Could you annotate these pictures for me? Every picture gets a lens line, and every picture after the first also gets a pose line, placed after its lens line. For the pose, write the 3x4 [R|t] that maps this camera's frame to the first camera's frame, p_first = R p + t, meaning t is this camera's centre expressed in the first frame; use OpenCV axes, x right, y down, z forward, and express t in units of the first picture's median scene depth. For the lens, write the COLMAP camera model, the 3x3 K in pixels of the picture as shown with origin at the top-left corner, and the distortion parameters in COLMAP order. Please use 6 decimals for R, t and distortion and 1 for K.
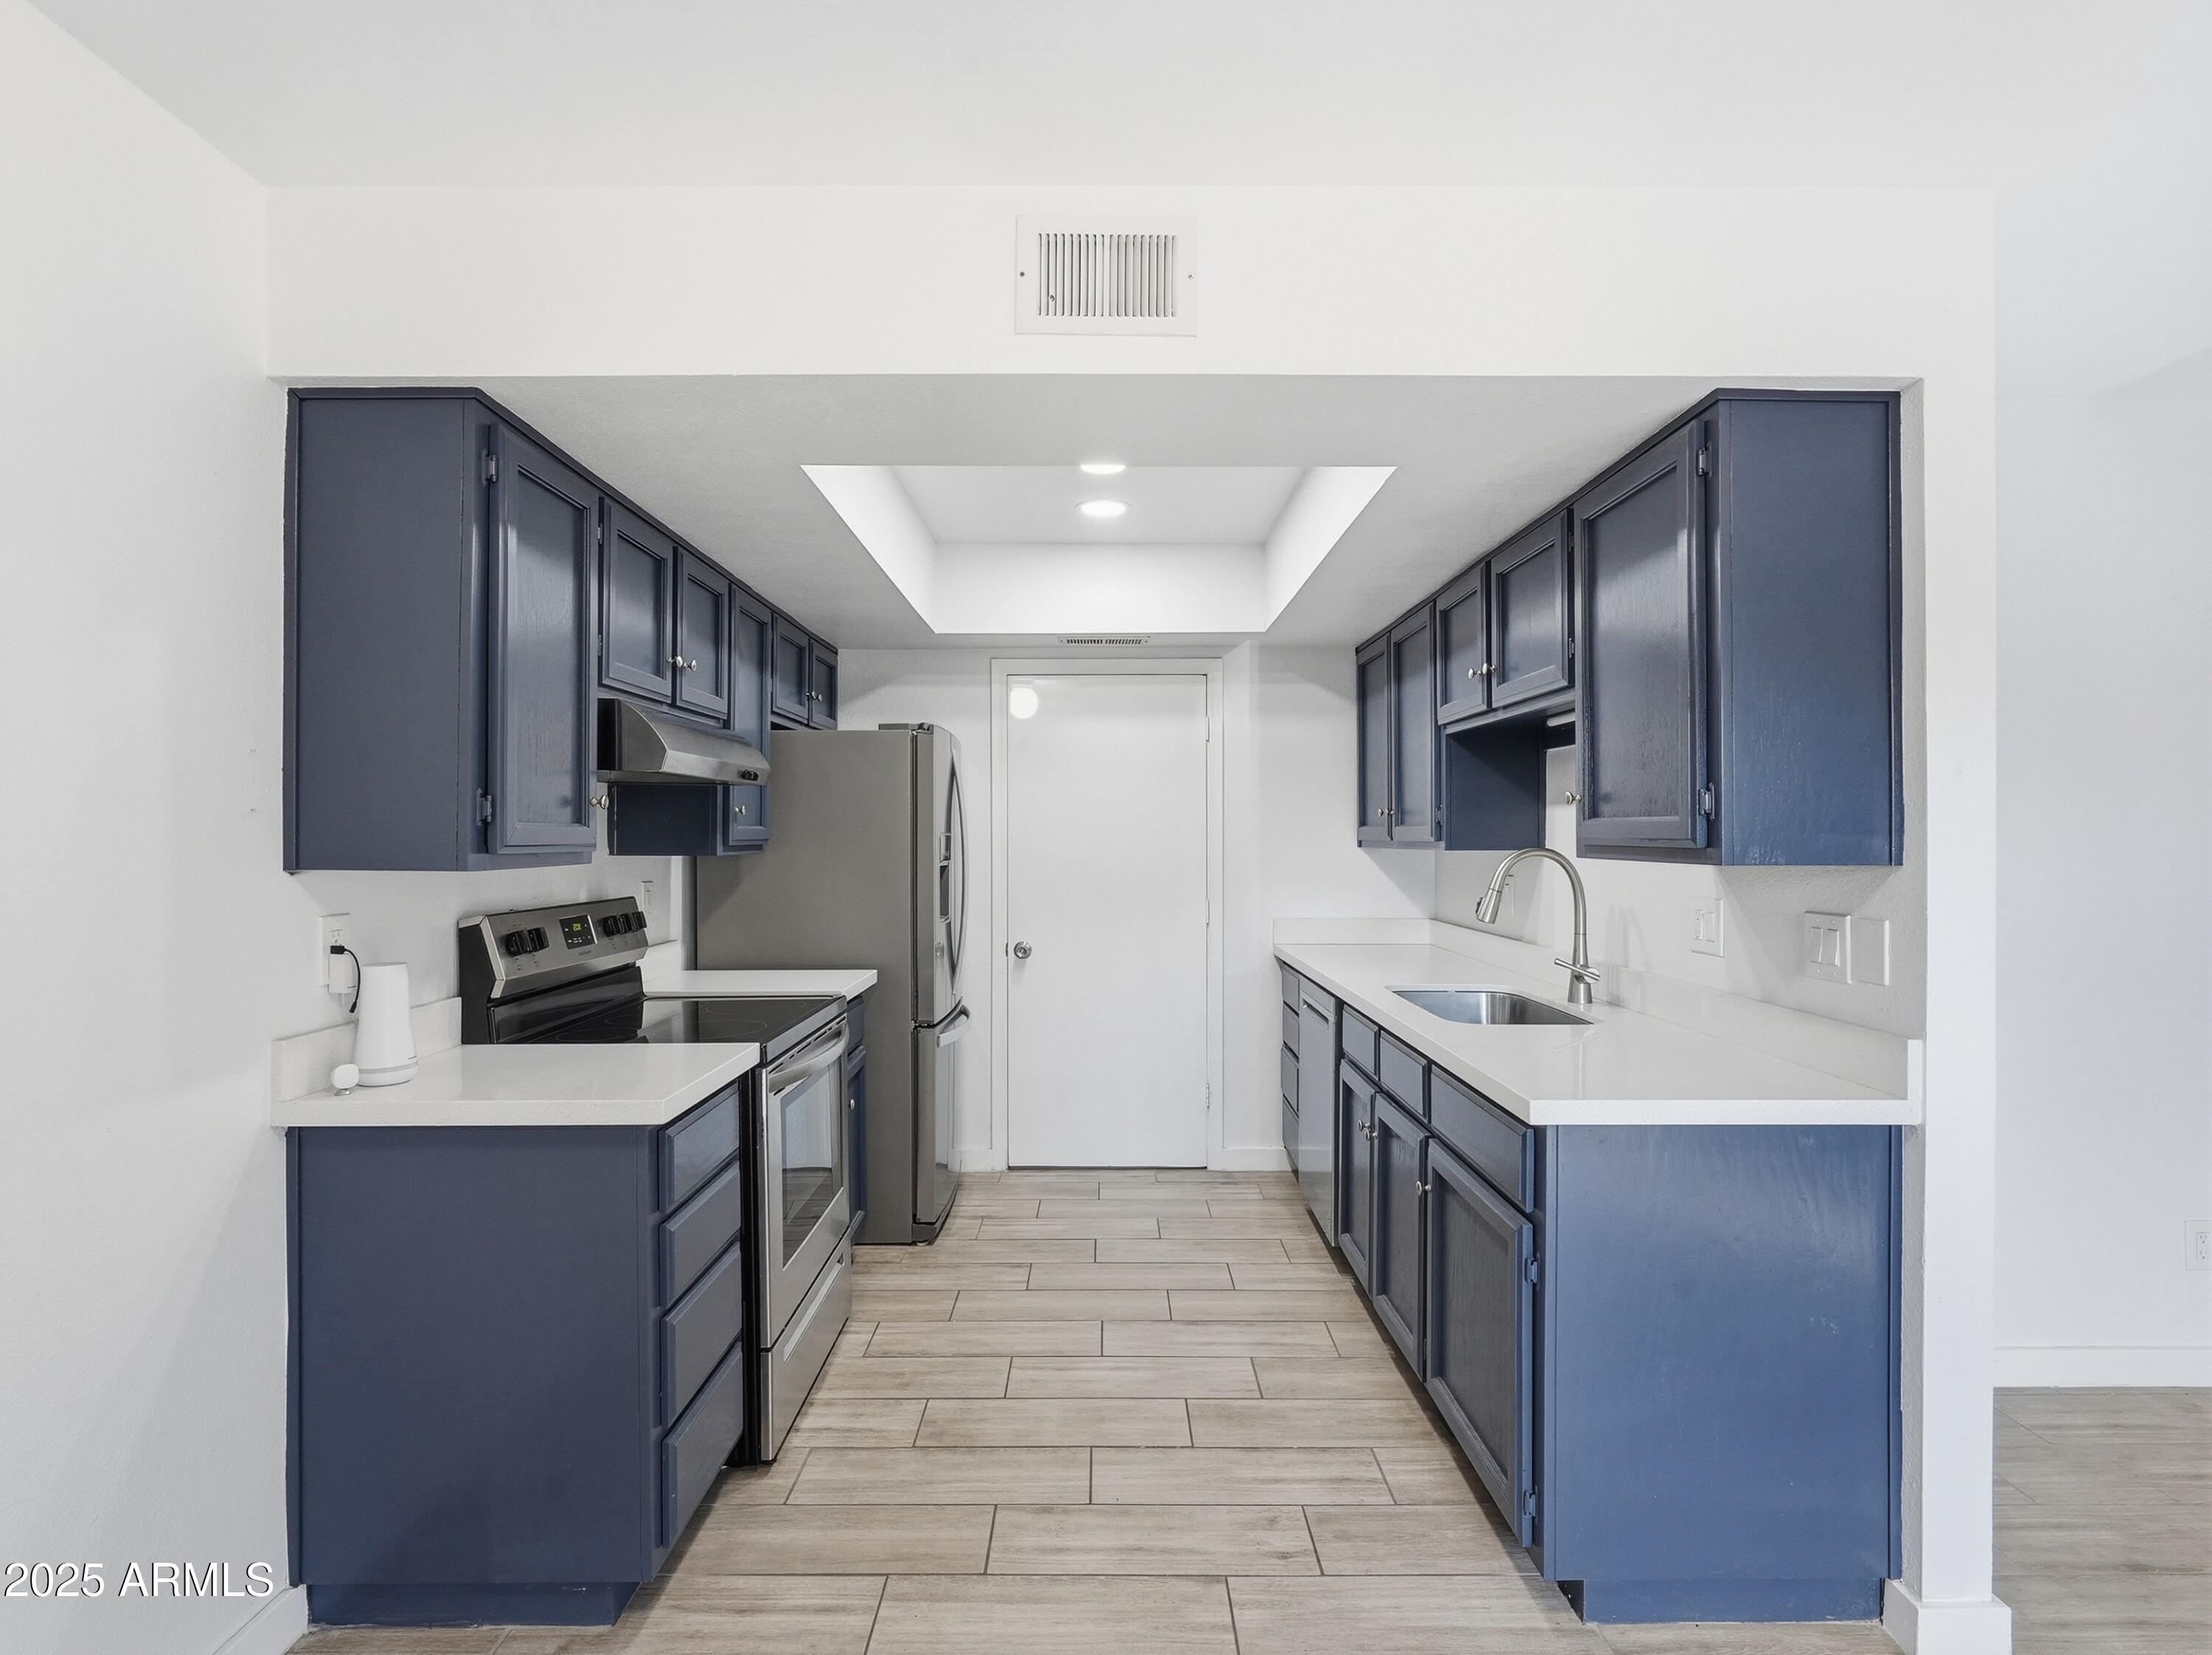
lens RADIAL K [[1101.6, 0, 1106.0], [0, 1101.6, 827.5], [0, 0, 1]] dist [0.001294, 0.000458]
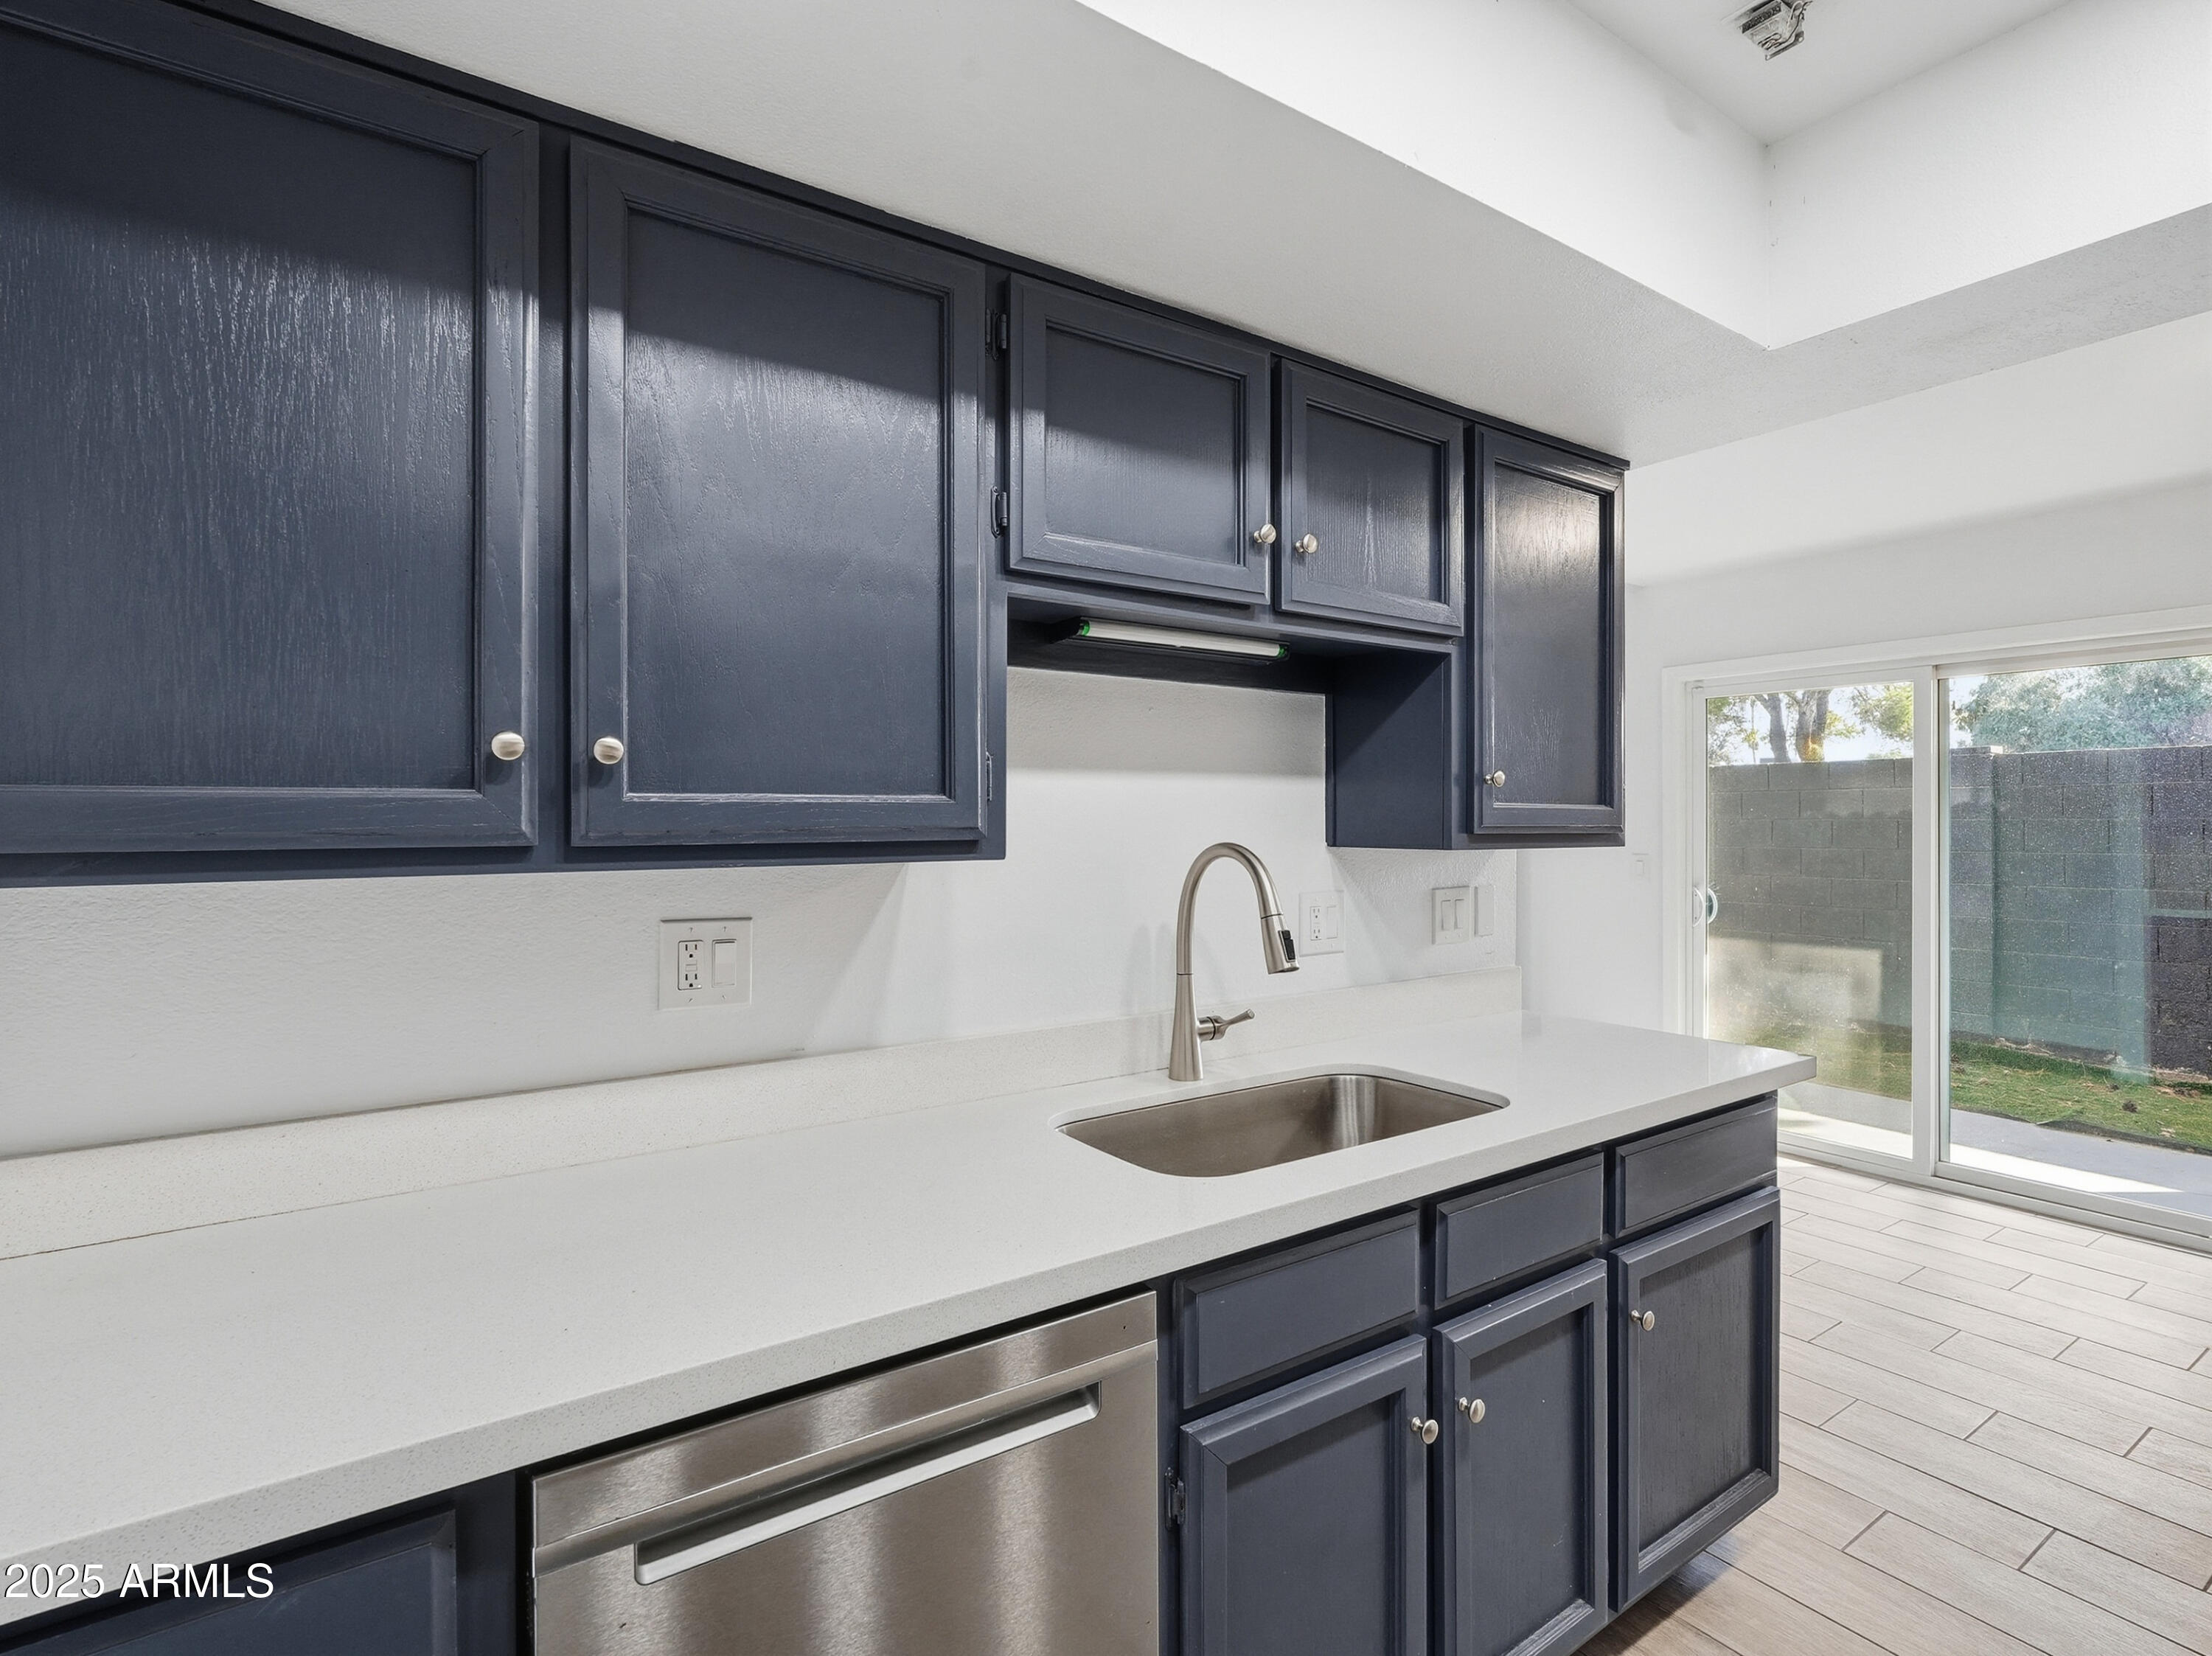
lens RADIAL K [[952.5, 0, 896.8], [0, 952.5, 845.2], [0, 0, 1]] dist [-0.016330, -0.000029]
pose [[0.465324, 0.032183, -0.884555, -0.003003], [-0.001214, 0.999361, 0.035722, 0.004993], [0.885140, -0.015548, 0.465066, 0.465526]]
